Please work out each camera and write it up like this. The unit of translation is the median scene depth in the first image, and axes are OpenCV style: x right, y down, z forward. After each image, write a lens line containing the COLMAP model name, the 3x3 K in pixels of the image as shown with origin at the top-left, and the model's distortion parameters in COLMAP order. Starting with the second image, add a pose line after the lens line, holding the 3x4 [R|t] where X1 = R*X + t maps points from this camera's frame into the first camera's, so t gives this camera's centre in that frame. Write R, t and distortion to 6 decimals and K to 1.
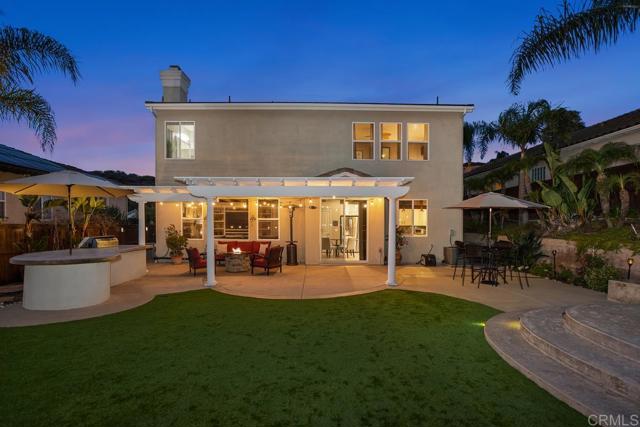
lens RADIAL K [[327.7, 0, 320.7], [0, 327.7, 221.9], [0, 0, 1]] dist [-0.001872, 0.000122]
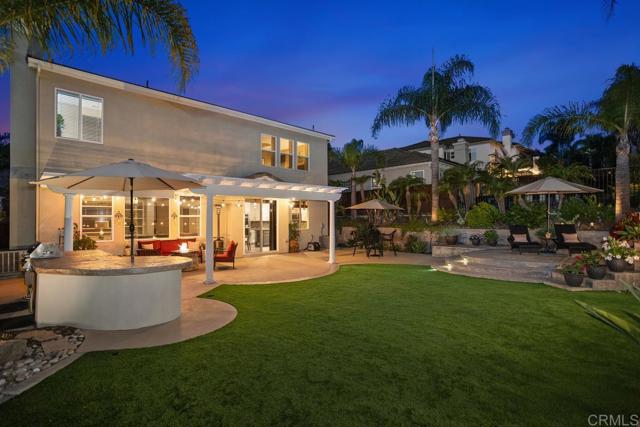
lens RADIAL K [[319.0, 0, 320.0], [0, 319.0, 213.5], [0, 0, 1]] dist [0.000263, 0.000140]
pose [[0.729395, 0.003614, 0.684083, -0.549478], [0.005645, 0.999920, -0.011302, -0.003085], [-0.684069, 0.012106, 0.729316, 0.031495]]
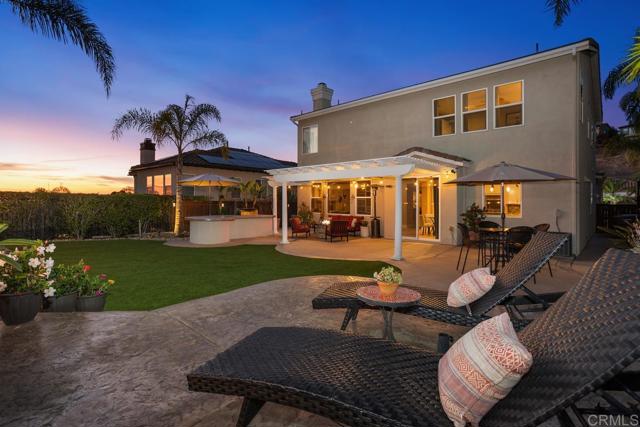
lens RADIAL K [[325.1, 0, 320.4], [0, 325.1, 200.2], [0, 0, 1]] dist [-0.000731, 0.028381]
pose [[0.722441, -0.002920, -0.691427, 0.554931], [0.003082, 0.999995, -0.001003, 0.002078], [0.691426, -0.001407, 0.722446, 0.049143]]
